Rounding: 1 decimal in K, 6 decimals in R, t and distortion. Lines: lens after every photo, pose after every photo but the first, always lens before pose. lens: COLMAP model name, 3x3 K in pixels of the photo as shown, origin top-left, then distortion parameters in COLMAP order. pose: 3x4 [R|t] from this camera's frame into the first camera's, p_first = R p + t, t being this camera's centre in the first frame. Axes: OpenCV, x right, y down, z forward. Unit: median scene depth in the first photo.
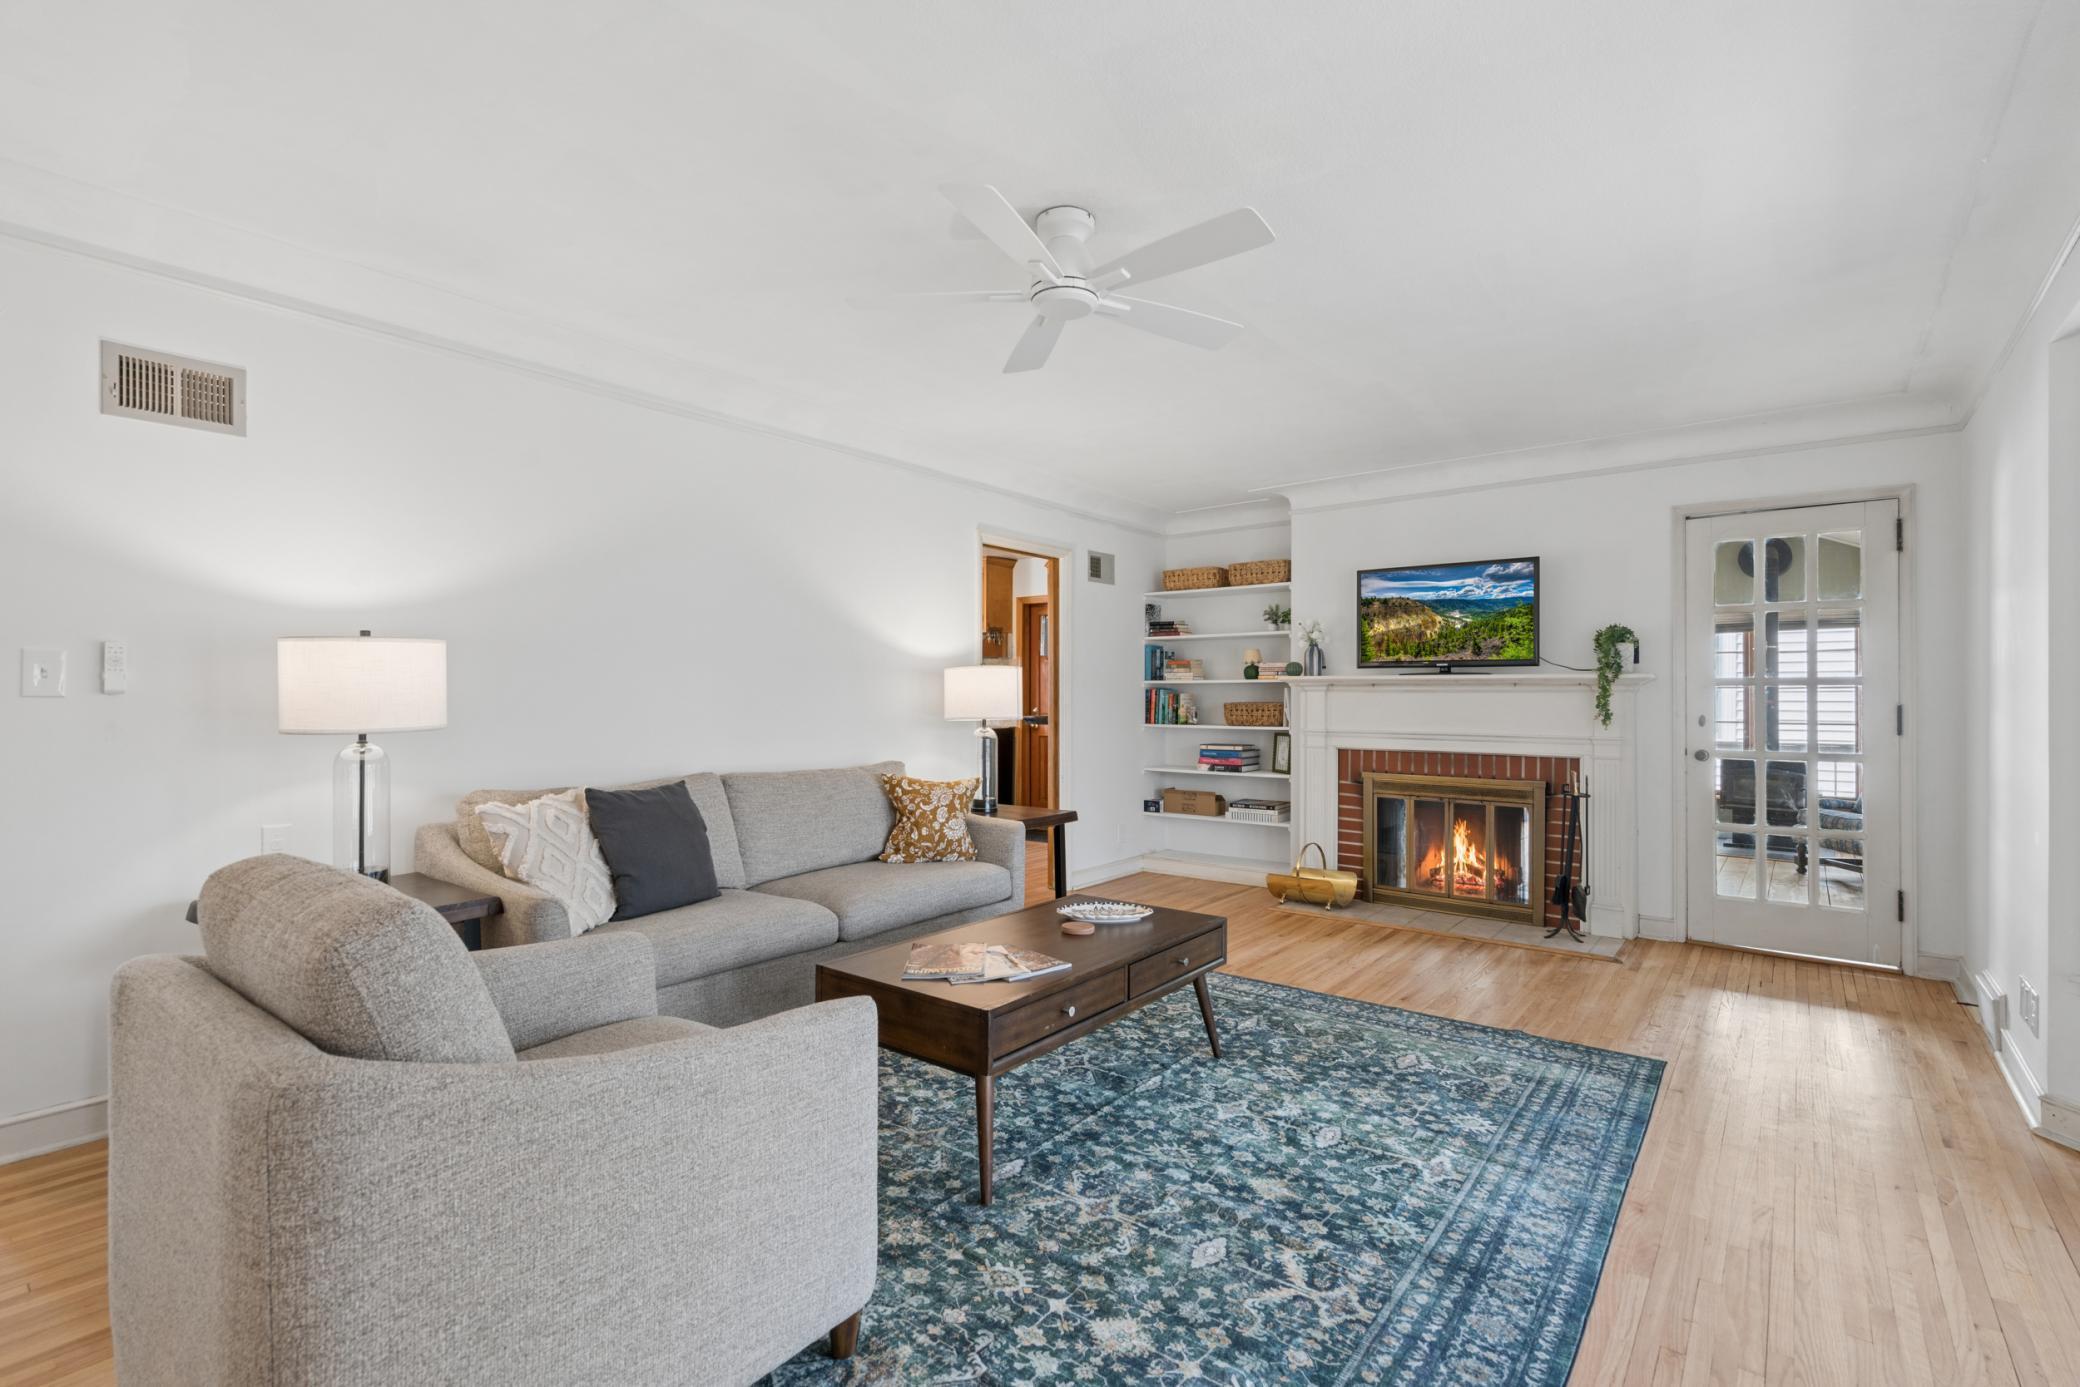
lens RADIAL K [[945.2, 0, 1030.8], [0, 945.2, 693.2], [0, 0, 1]] dist [-0.007511, 0.002171]
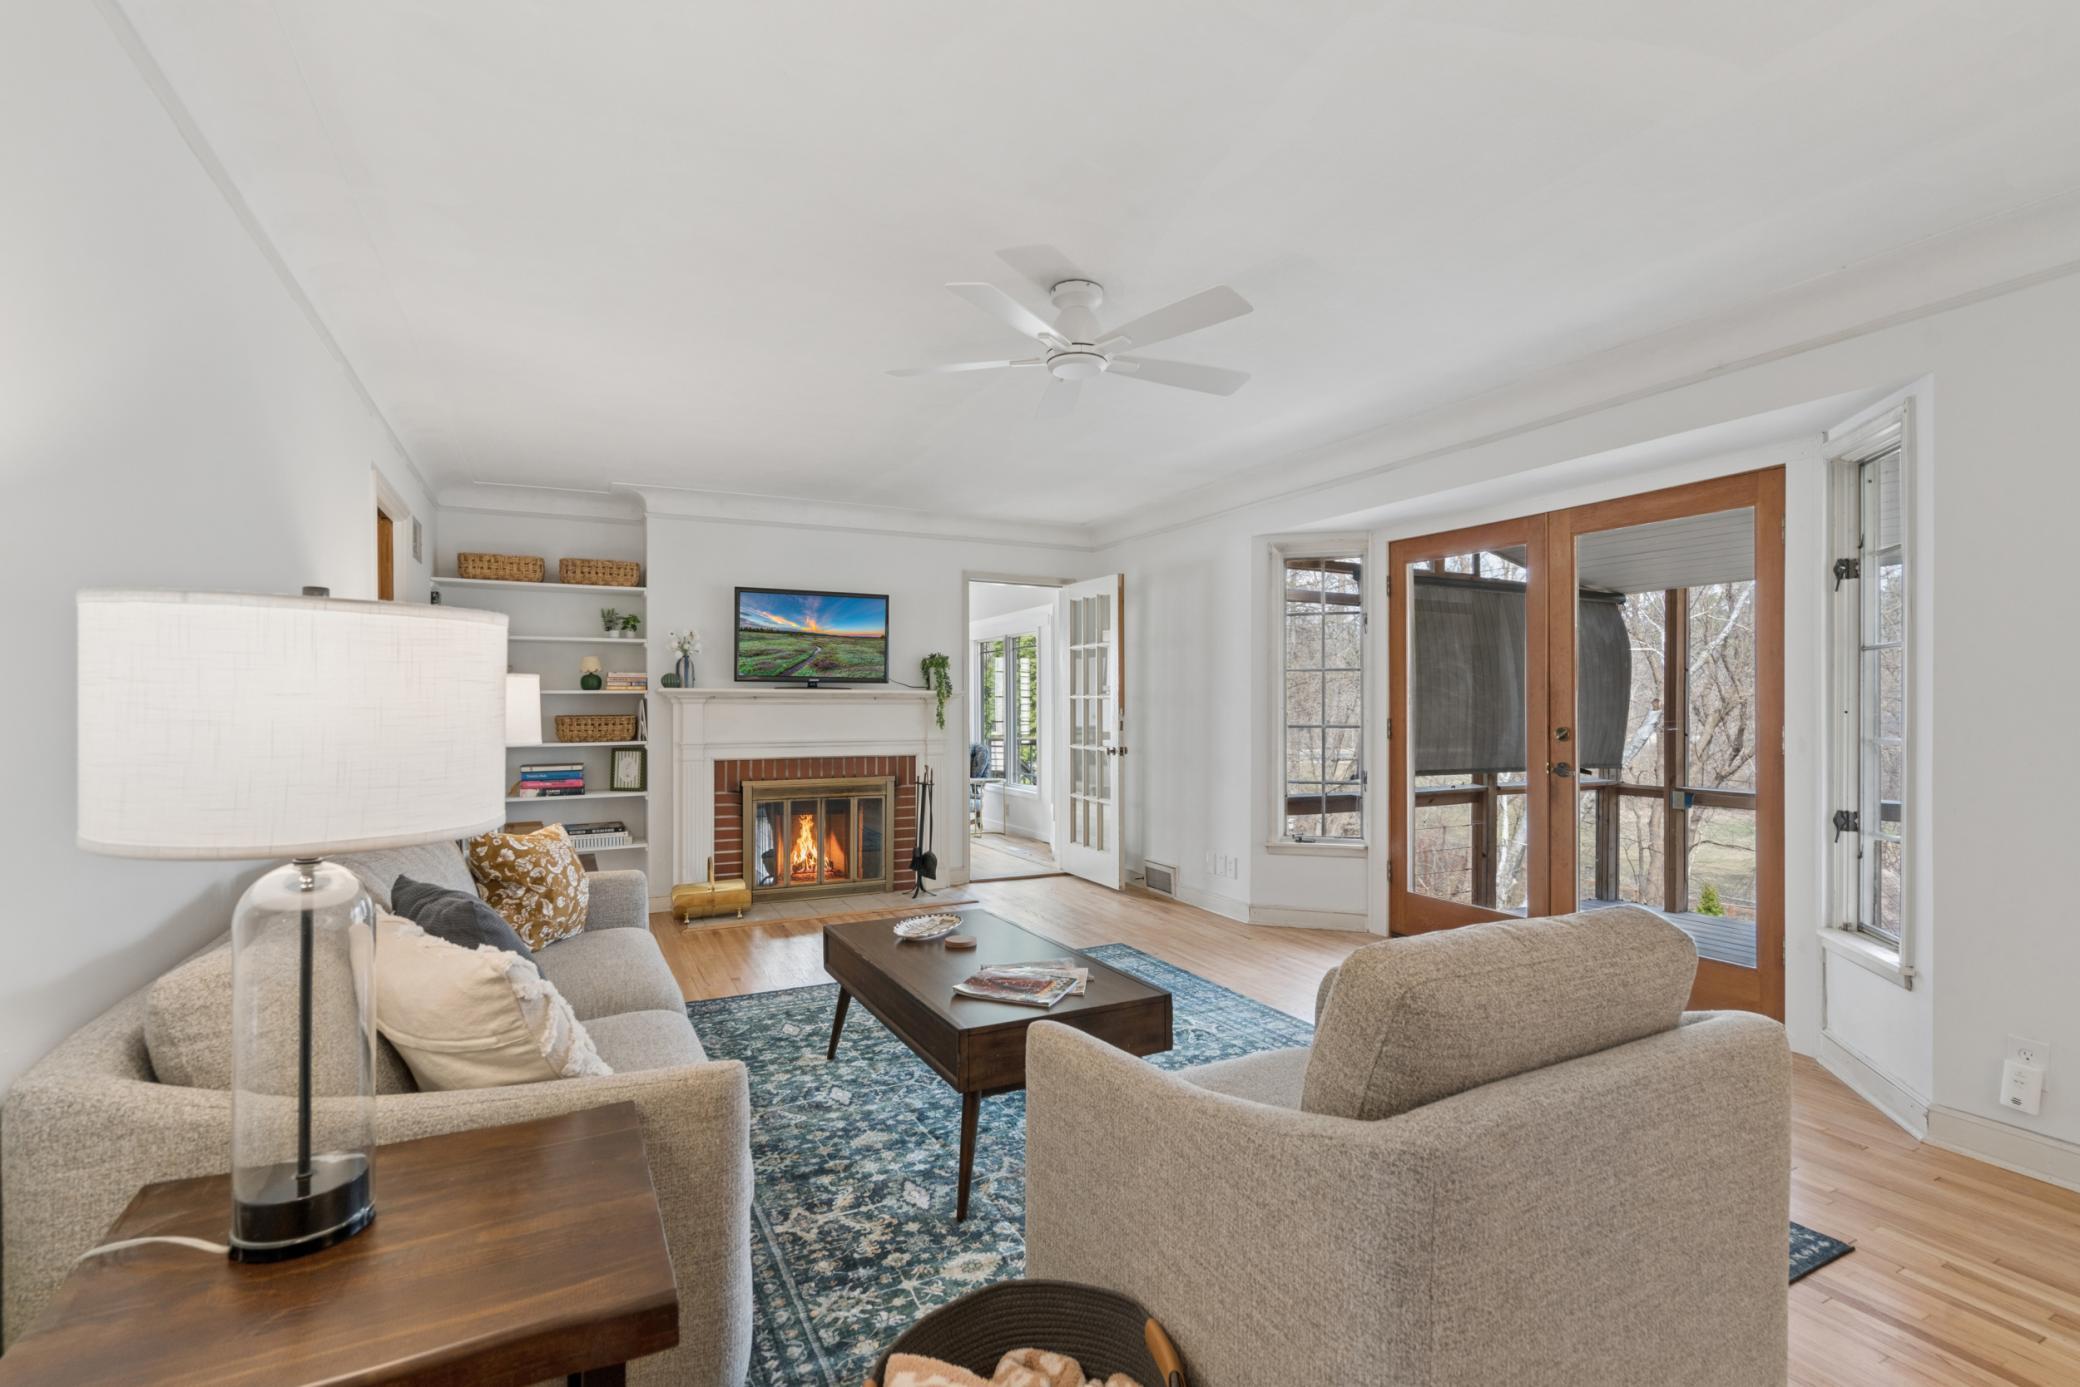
lens RADIAL K [[945.2, 0, 1045.8], [0, 945.2, 702.6], [0, 0, 1]] dist [-0.007511, 0.002171]
pose [[0.409557, -0.003190, 0.912279, -0.512739], [-0.002929, 0.999984, 0.004812, -0.010523], [-0.912280, -0.004642, 0.409541, 0.296262]]
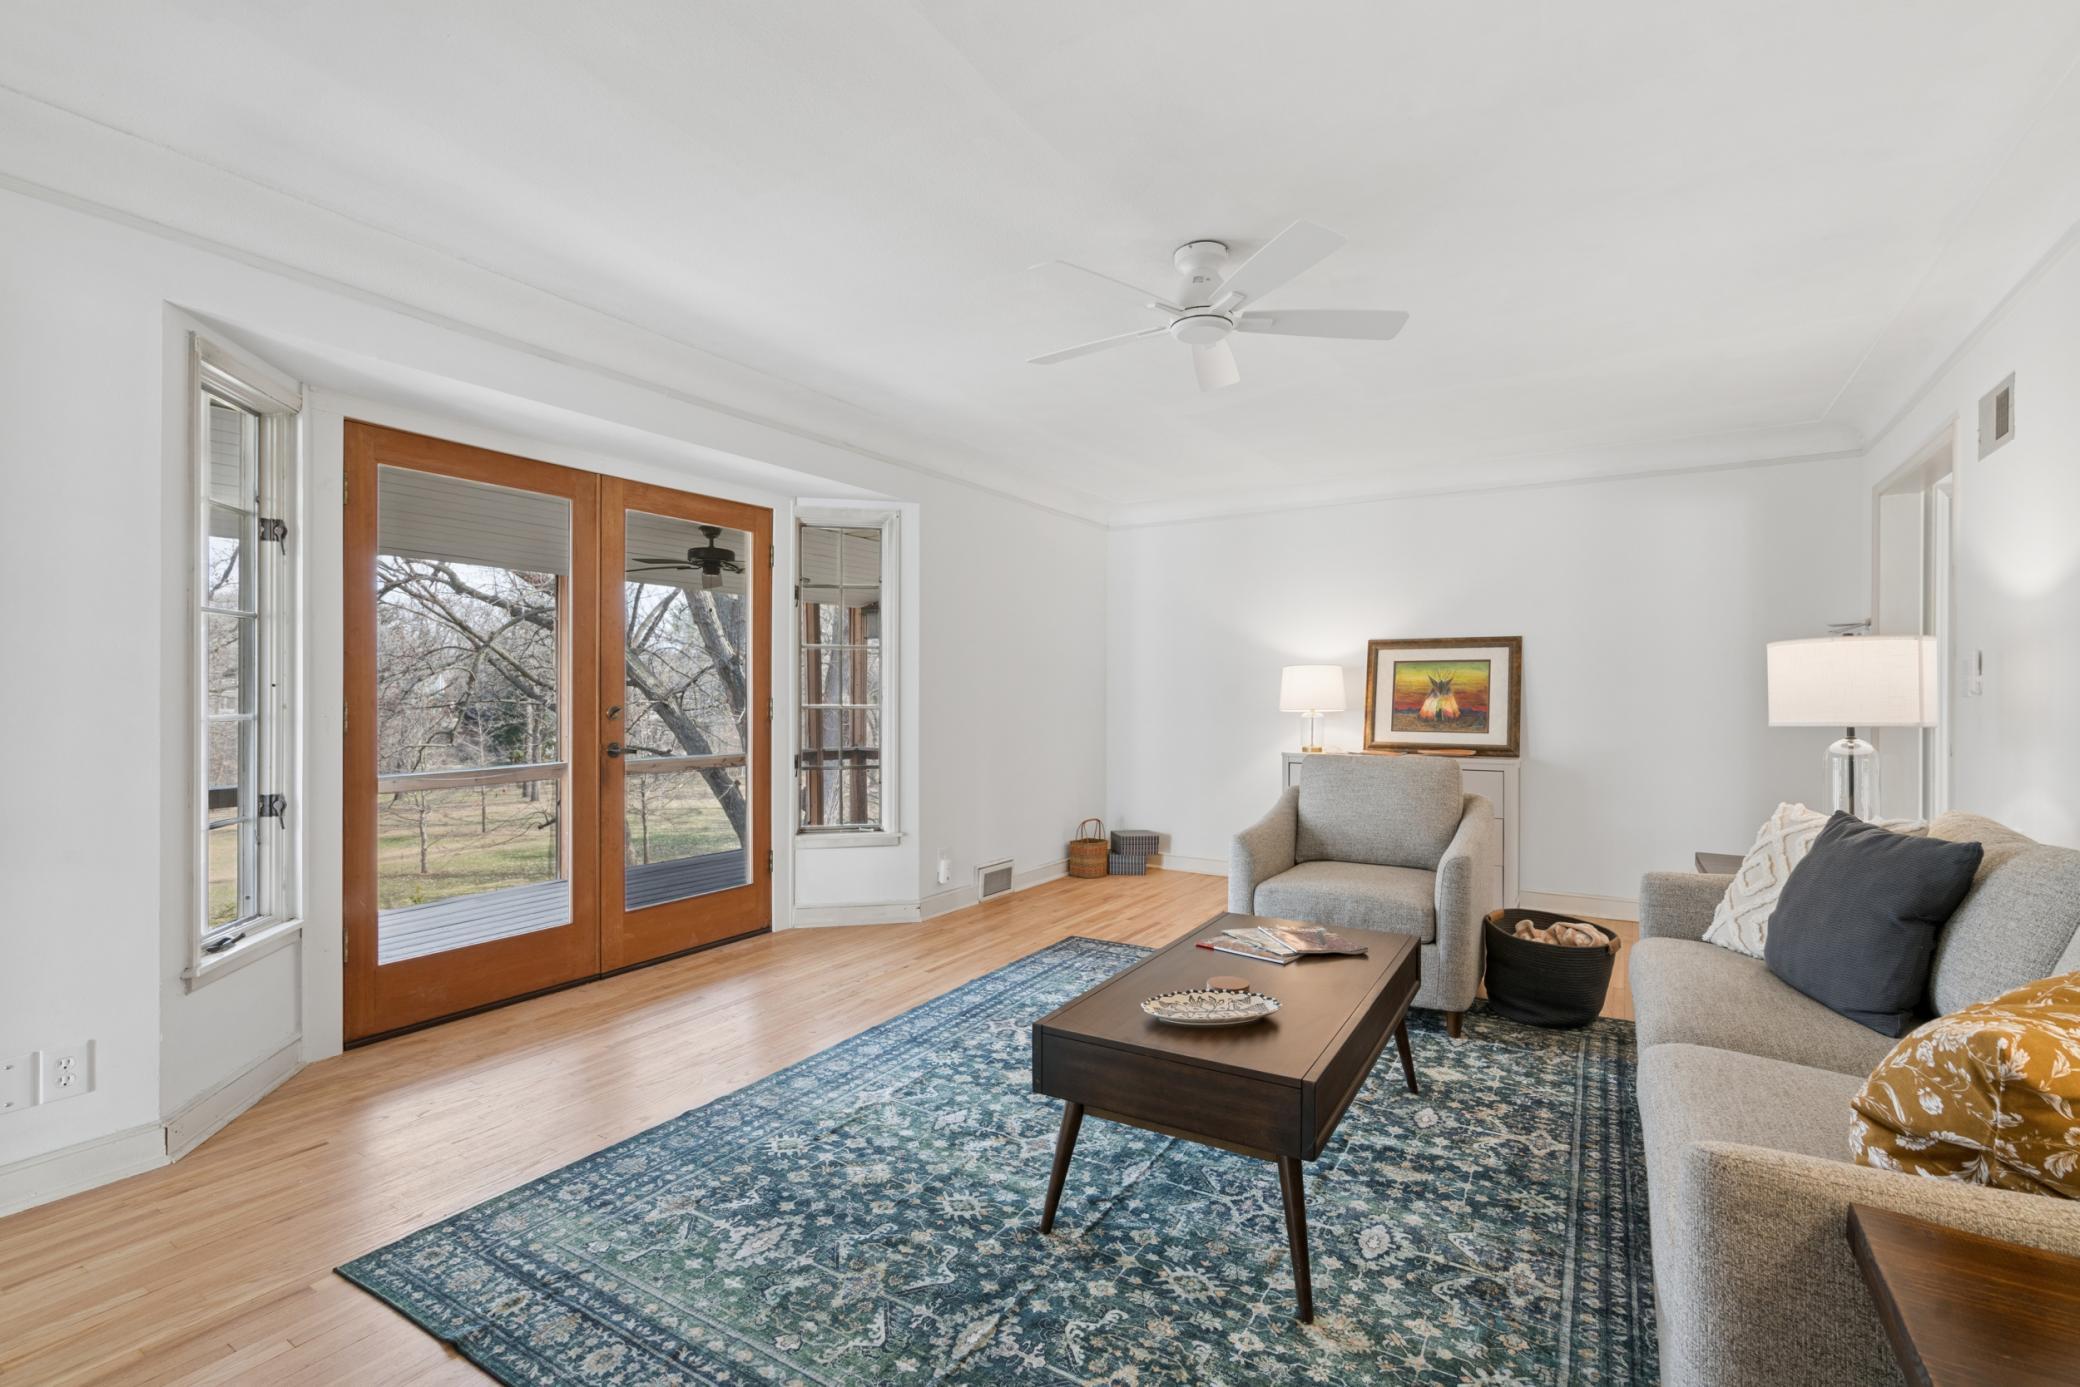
lens RADIAL K [[945.2, 0, 1028.5], [0, 945.2, 696.3], [0, 0, 1]] dist [-0.007511, 0.002171]
pose [[-0.993346, -0.005019, -0.115062, 0.183522], [-0.004858, 0.999987, -0.001675, 0.006084], [0.115069, -0.001105, -0.993357, 1.056546]]
